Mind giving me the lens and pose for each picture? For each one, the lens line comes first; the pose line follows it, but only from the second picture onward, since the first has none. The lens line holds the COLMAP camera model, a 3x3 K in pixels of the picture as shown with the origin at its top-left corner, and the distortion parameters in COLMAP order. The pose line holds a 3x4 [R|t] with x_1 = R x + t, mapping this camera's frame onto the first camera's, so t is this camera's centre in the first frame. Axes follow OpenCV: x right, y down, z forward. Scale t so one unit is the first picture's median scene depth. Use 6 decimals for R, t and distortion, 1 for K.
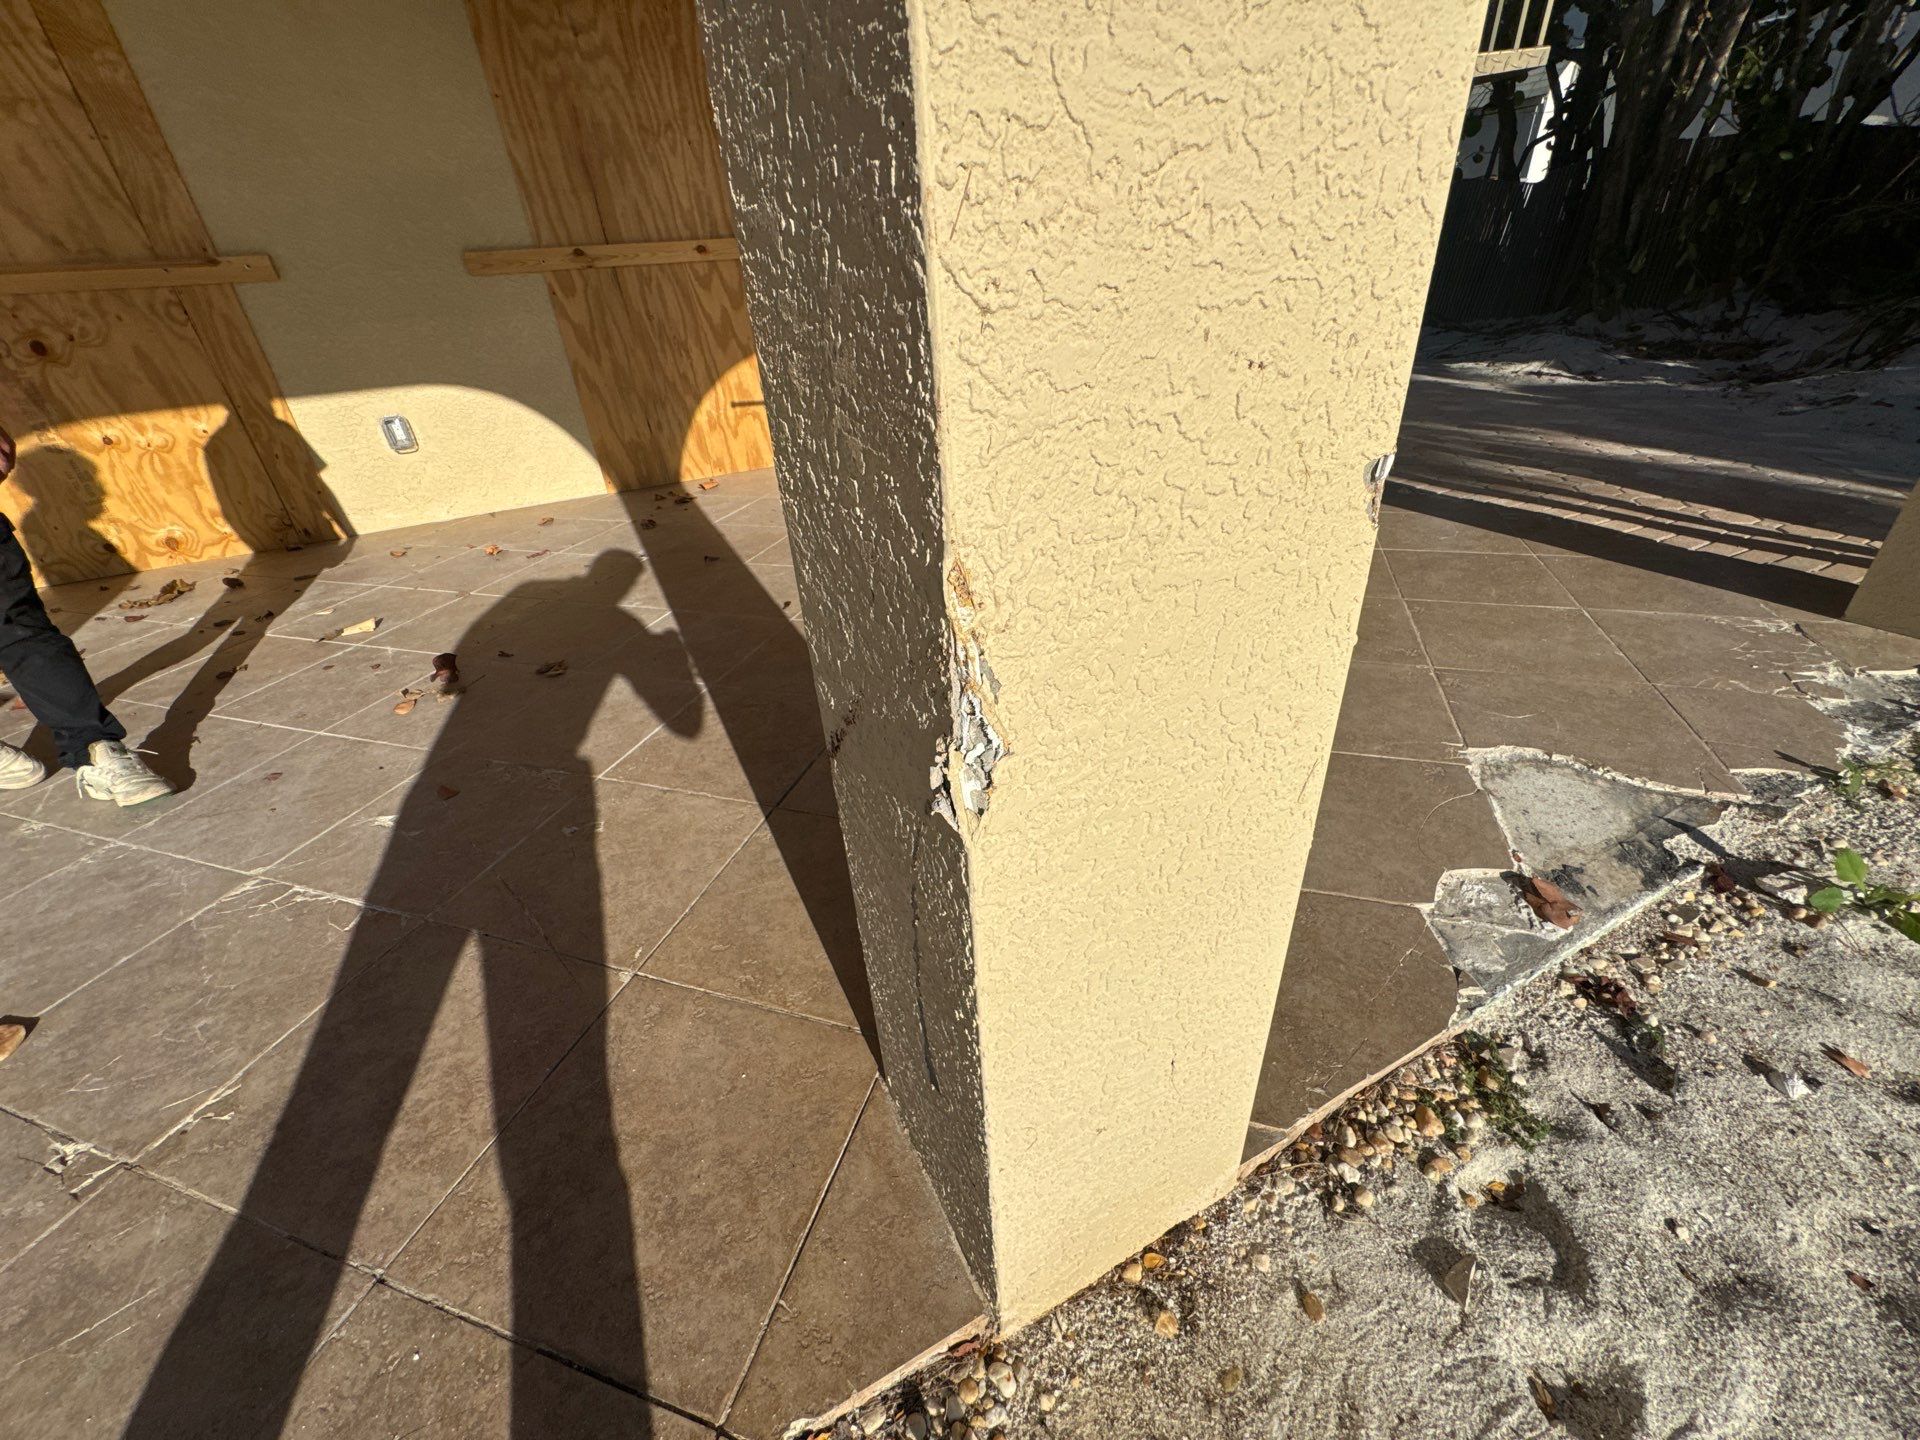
lens RADIAL K [[746.2, 0, 958.6], [0, 746.2, 722.6], [0, 0, 1]] dist [-0.002961, -0.000141]
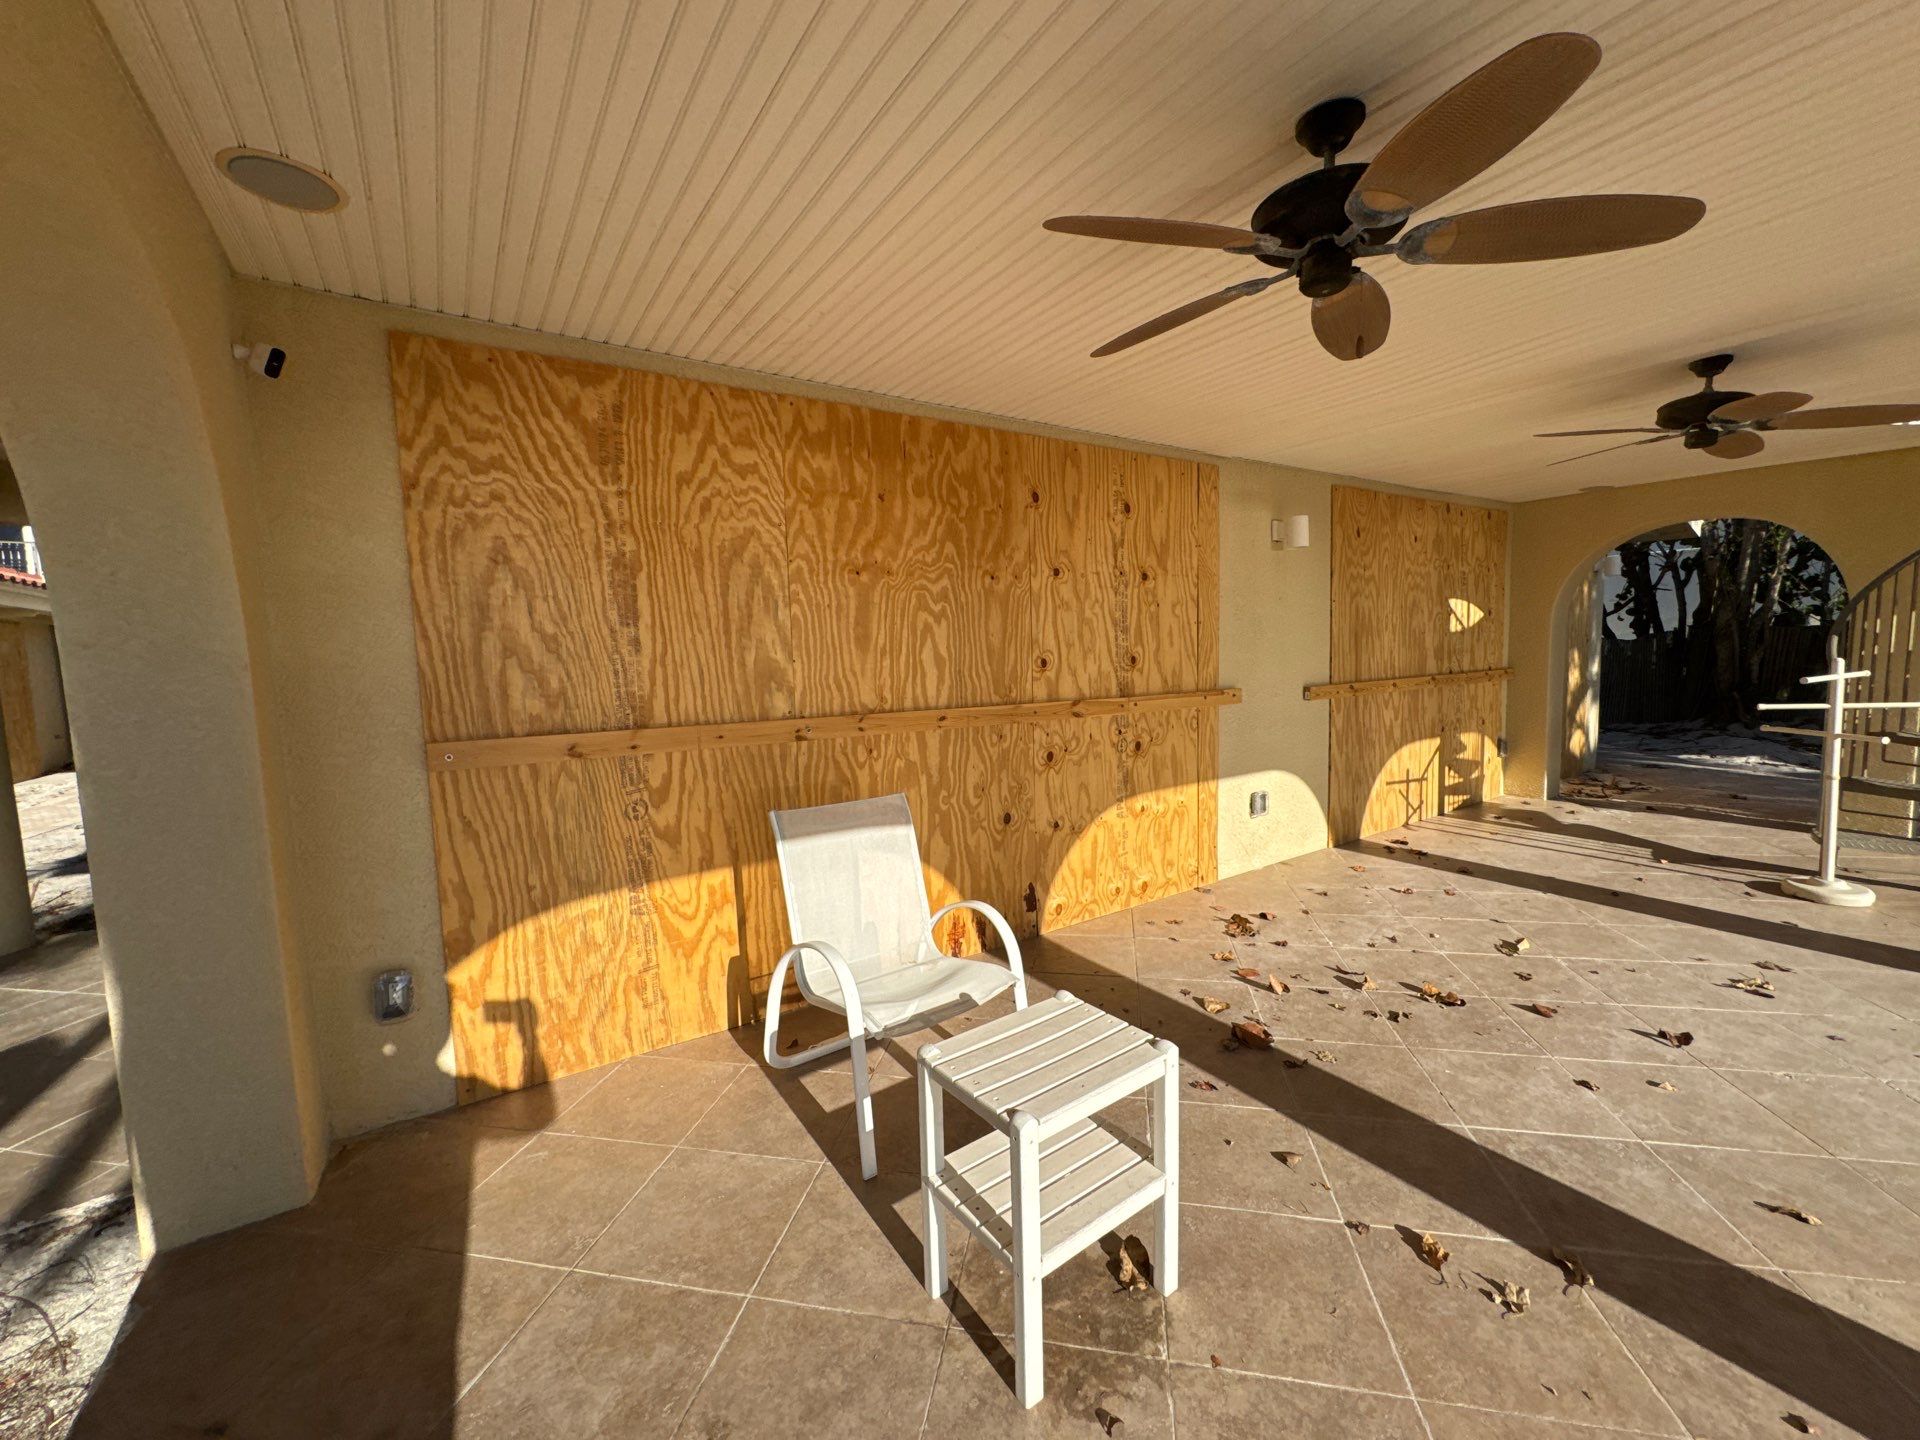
lens RADIAL K [[746.2, 0, 955.8], [0, 746.2, 722.6], [0, 0, 1]] dist [-0.002961, -0.000141]
pose [[0.991844, 0.019376, 0.125980, -1.272145], [0.038588, 0.896347, -0.441670, 0.040279], [-0.121479, 0.442929, 0.888289, -0.152151]]
